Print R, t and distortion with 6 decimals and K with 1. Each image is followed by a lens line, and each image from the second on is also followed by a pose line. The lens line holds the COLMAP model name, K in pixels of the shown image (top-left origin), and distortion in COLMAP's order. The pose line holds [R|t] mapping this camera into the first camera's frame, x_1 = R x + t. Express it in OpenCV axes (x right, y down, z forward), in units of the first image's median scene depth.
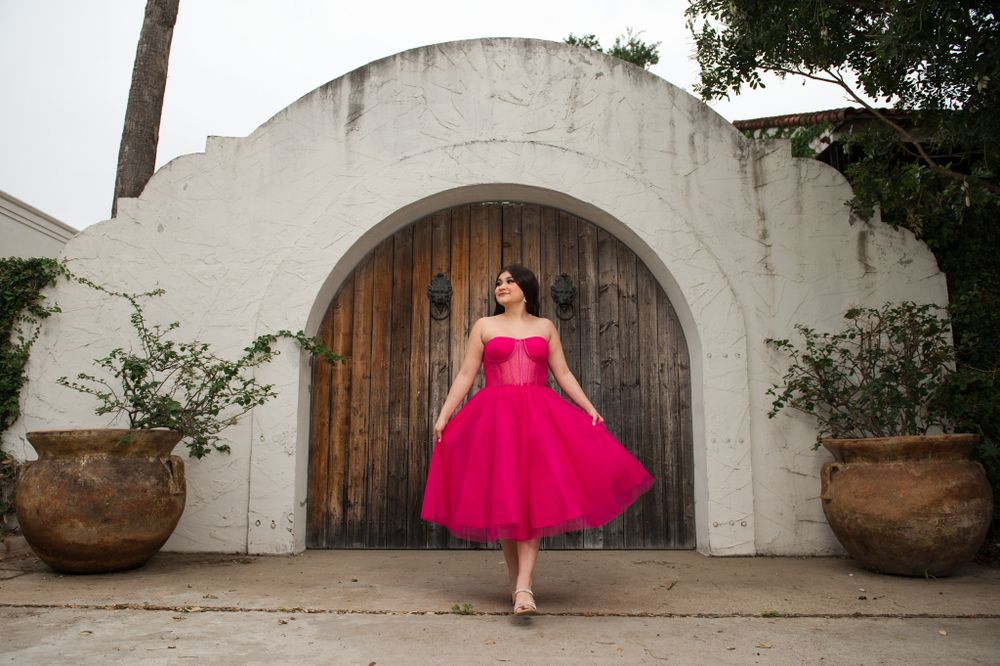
lens RADIAL K [[749.4, 0, 500.0], [0, 749.4, 333.0], [0, 0, 1]] dist [-0.035023, -0.002209]
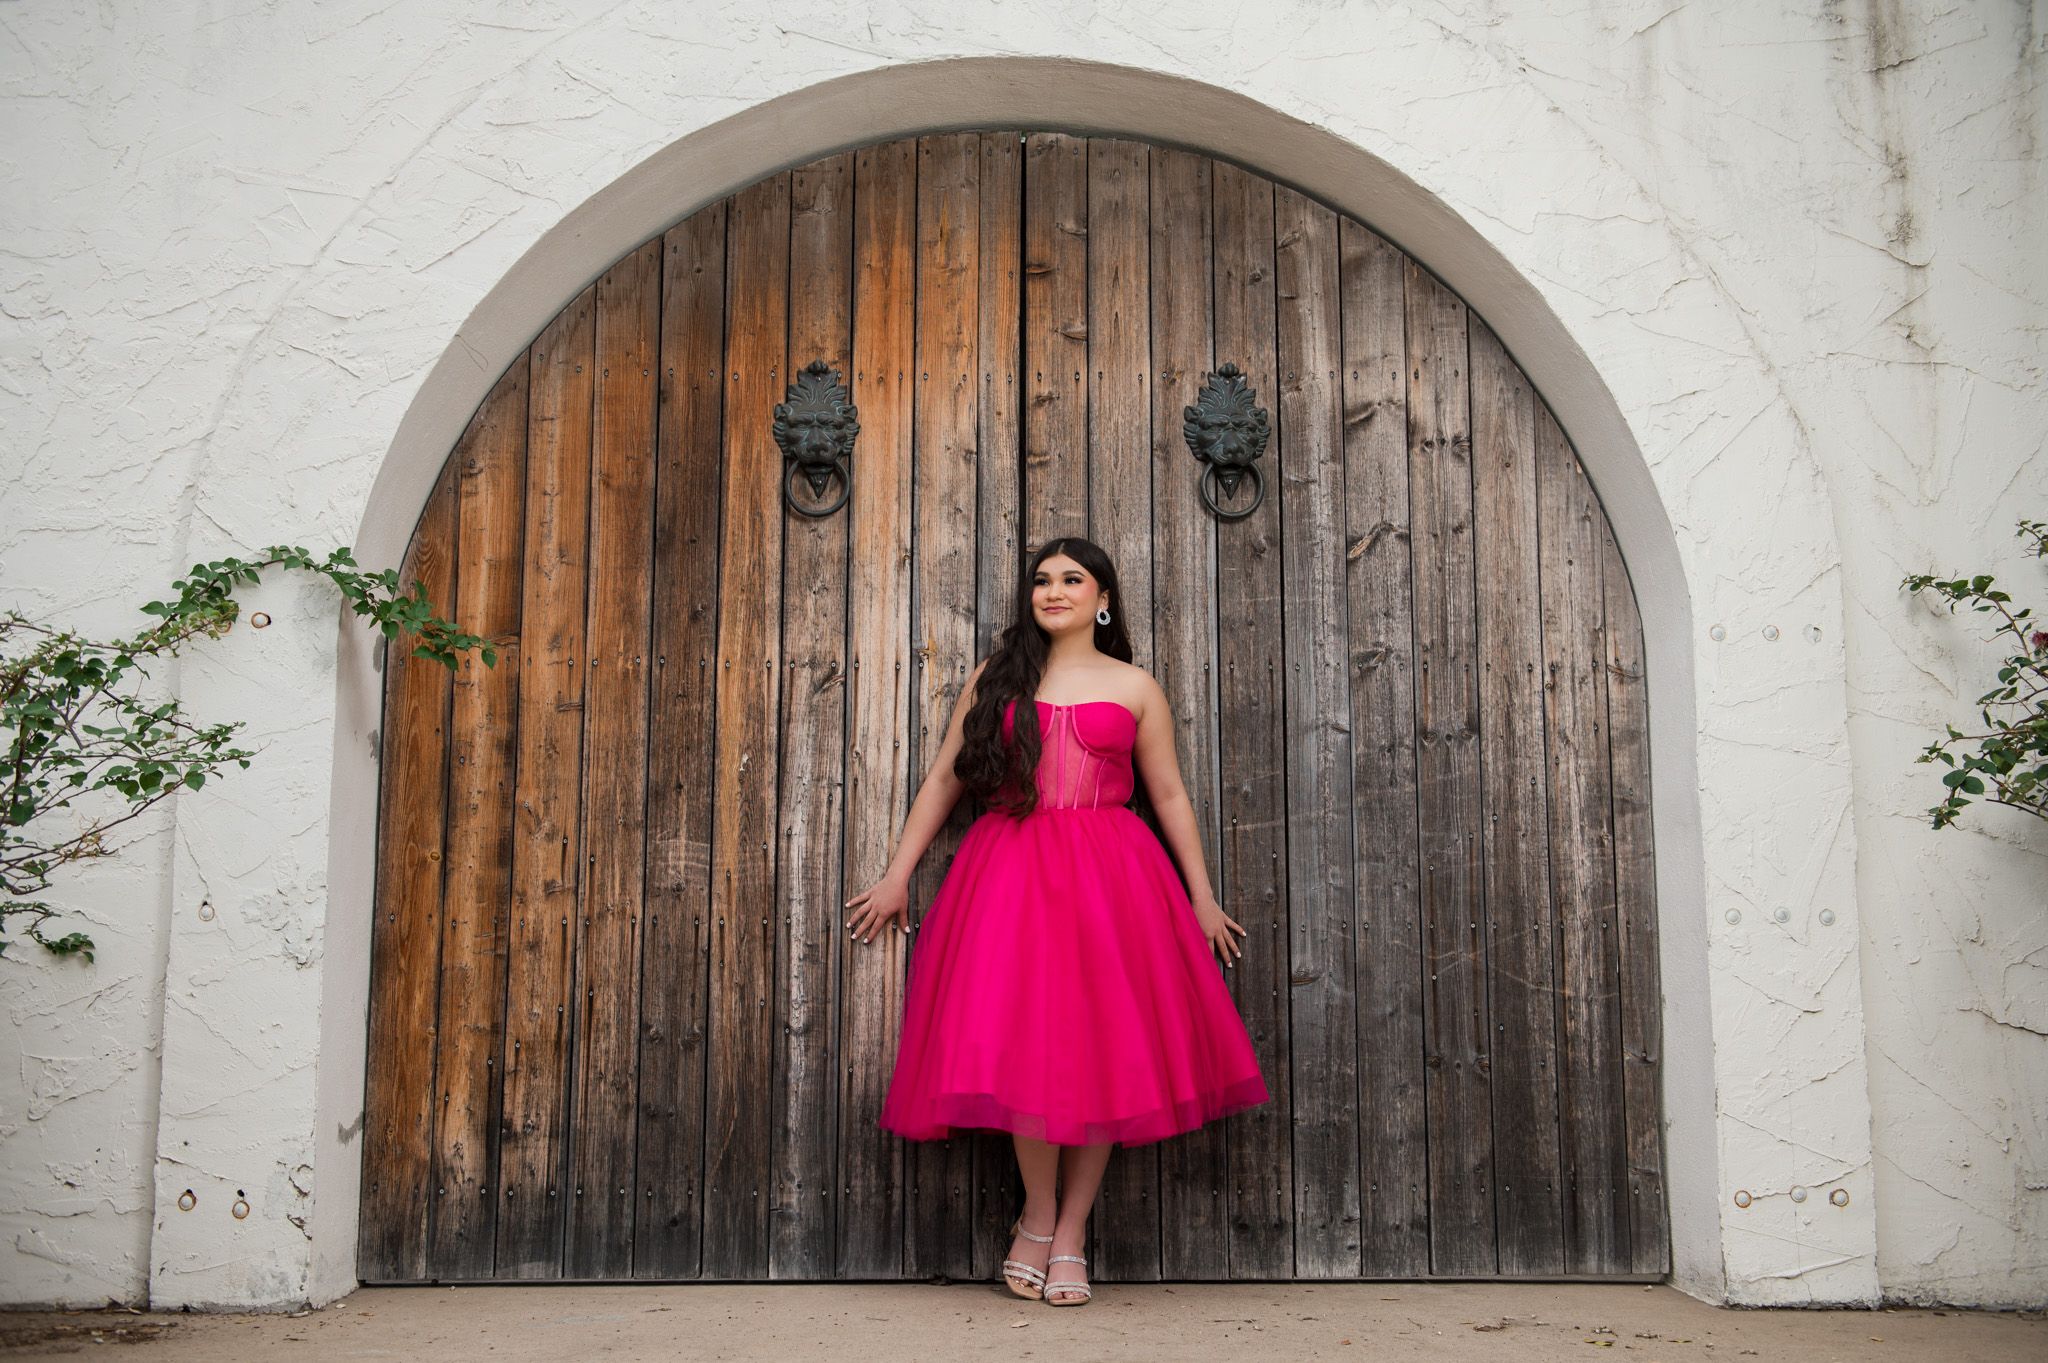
lens RADIAL K [[2195.3, 0, 1047.1], [0, 2195.3, 672.0], [0, 0, 1]] dist [0.042540, 0.001083]
pose [[0.999780, 0.001878, 0.020884, -0.005922], [-0.002171, 0.999899, 0.014013, 0.032670], [-0.020855, -0.014055, 0.999684, 0.118670]]
